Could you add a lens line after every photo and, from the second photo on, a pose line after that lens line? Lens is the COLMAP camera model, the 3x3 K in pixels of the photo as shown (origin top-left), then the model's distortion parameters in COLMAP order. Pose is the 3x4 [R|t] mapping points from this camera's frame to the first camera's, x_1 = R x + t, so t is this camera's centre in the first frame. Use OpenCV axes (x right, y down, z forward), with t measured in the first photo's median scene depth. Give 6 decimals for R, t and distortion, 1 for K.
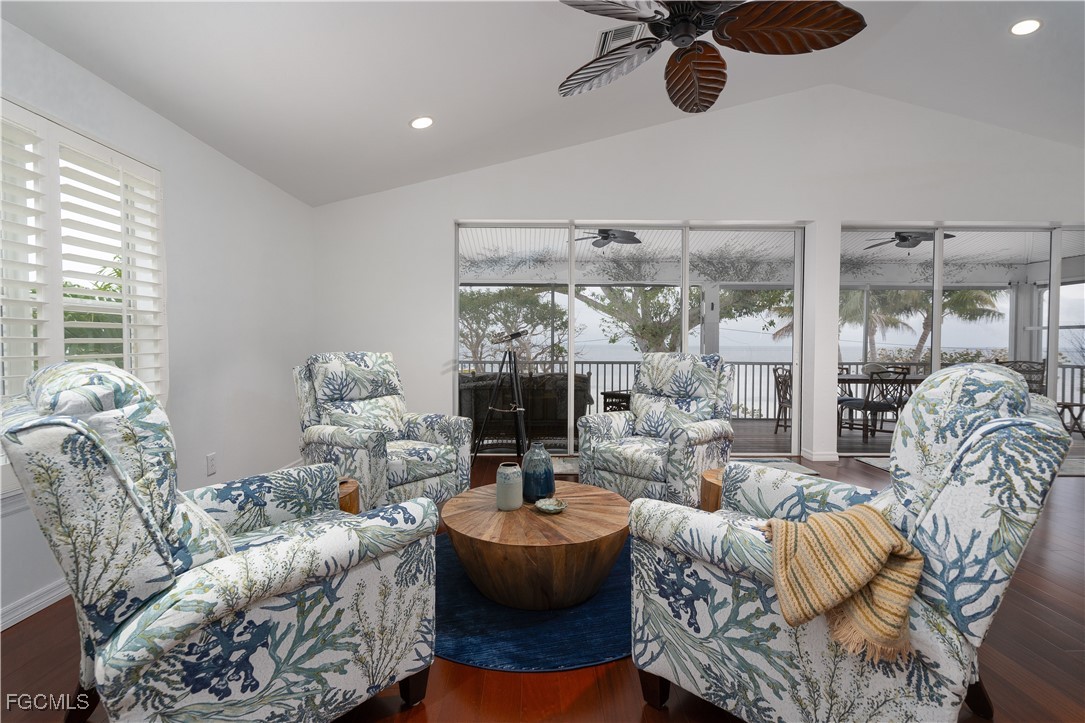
lens RADIAL K [[503.7, 0, 546.5], [0, 503.7, 348.0], [0, 0, 1]] dist [-0.018174, 0.000214]
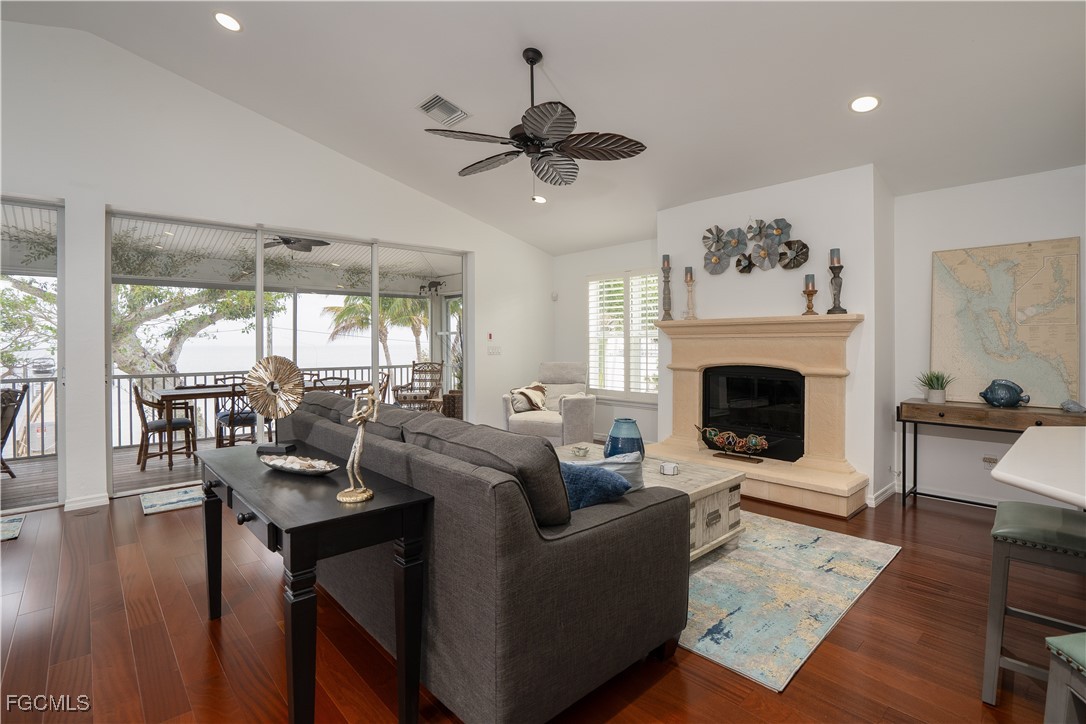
lens RADIAL K [[504.2, 0, 547.0], [0, 504.2, 348.5], [0, 0, 1]] dist [-0.018174, 0.000214]
pose [[0.745917, -0.018668, 0.665777, 0.401198], [0.015237, 0.999824, 0.010962, -0.014190], [-0.665864, 0.001968, 0.746070, -0.046910]]
